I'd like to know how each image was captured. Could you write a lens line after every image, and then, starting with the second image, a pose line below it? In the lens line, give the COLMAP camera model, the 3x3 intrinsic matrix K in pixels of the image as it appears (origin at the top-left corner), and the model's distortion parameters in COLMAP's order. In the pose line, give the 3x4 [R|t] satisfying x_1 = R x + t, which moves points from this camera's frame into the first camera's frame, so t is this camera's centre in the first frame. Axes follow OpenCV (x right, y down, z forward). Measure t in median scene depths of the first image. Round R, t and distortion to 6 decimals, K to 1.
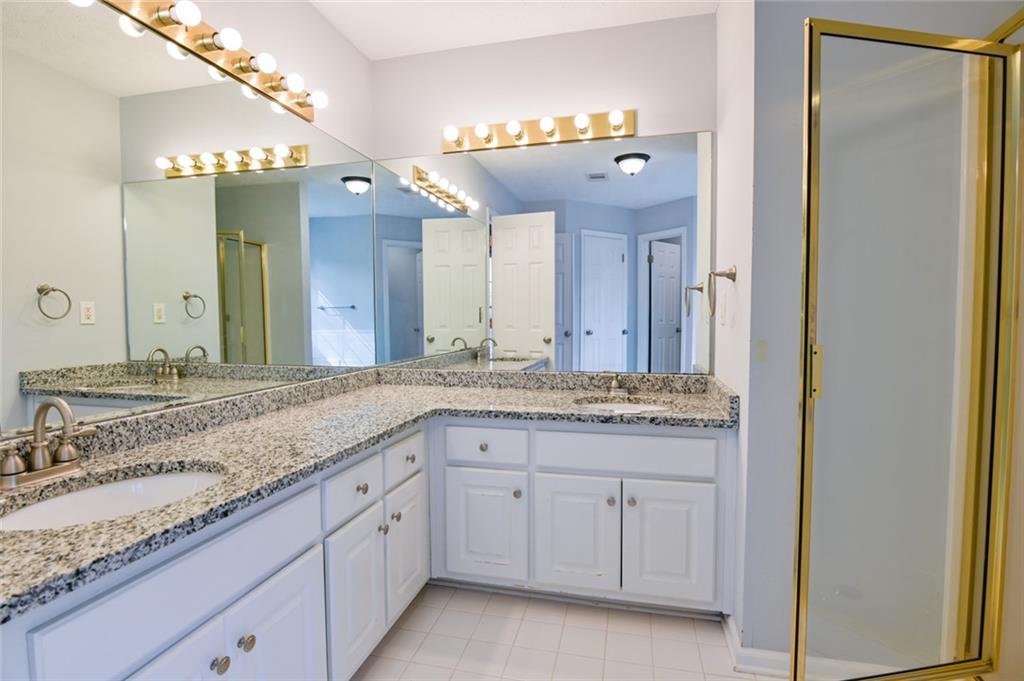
lens RADIAL K [[501.9, 0, 513.1], [0, 501.9, 340.6], [0, 0, 1]] dist [-0.020928, -0.000628]
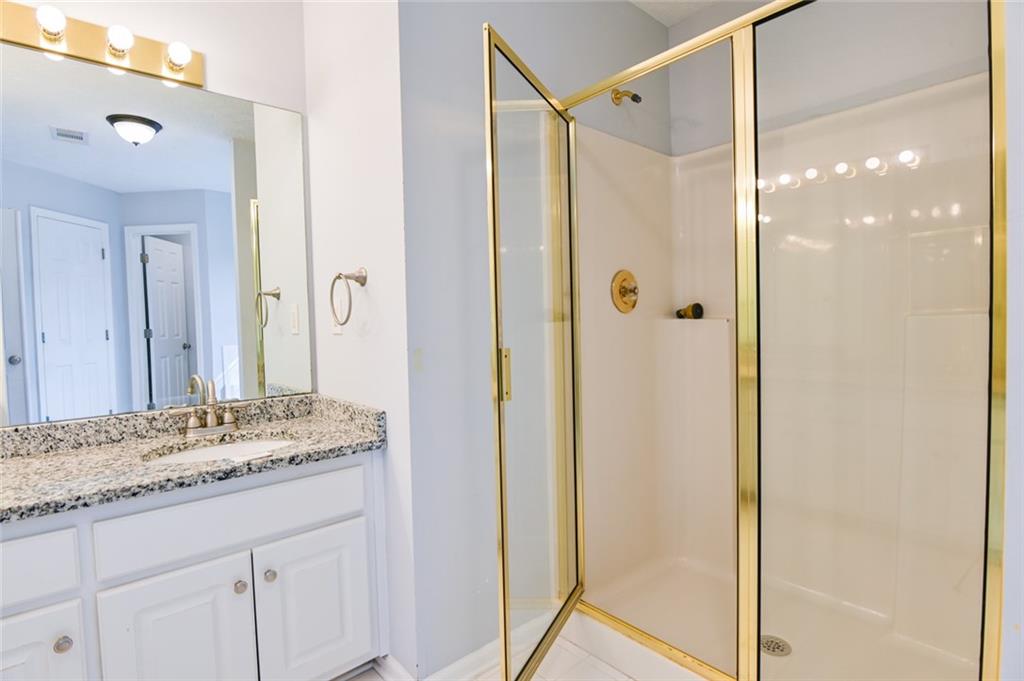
lens RADIAL K [[501.9, 0, 512.9], [0, 501.9, 340.3], [0, 0, 1]] dist [-0.020928, -0.000628]
pose [[0.569066, -0.041029, 0.821268, -0.143621], [0.061931, 0.998056, 0.006948, -0.009002], [-0.819957, 0.046908, 0.570501, 0.257339]]
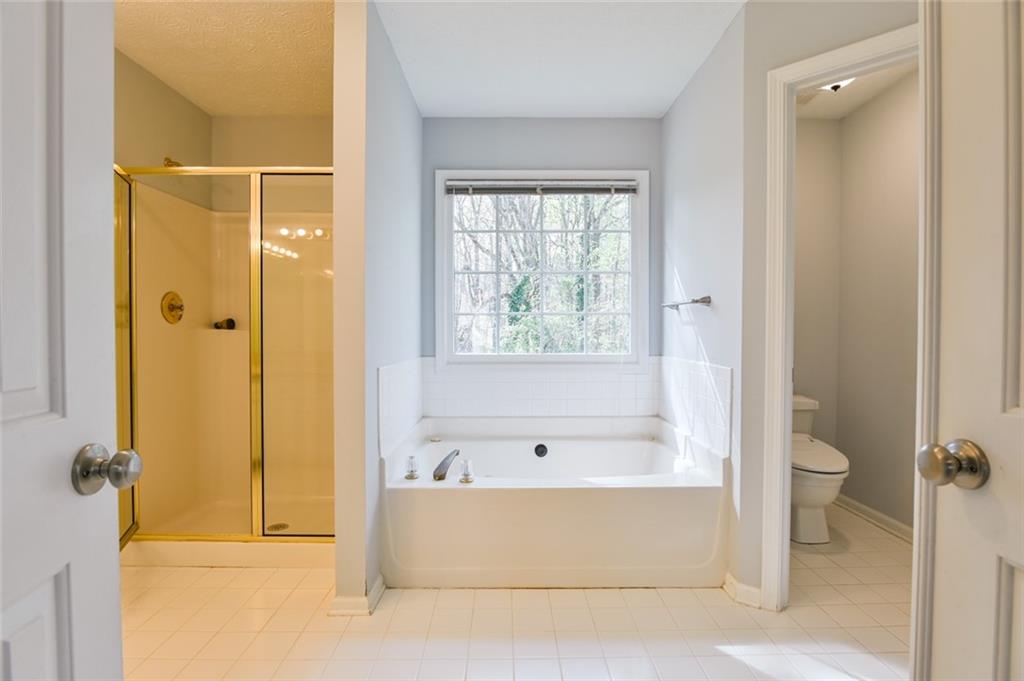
lens RADIAL K [[501.9, 0, 515.2], [0, 501.9, 344.1], [0, 0, 1]] dist [-0.020928, -0.000628]
pose [[-0.244250, -0.025004, 0.969390, -0.775789], [0.037660, 0.998669, 0.035248, 0.001876], [-0.968981, 0.045116, -0.242984, 0.055981]]
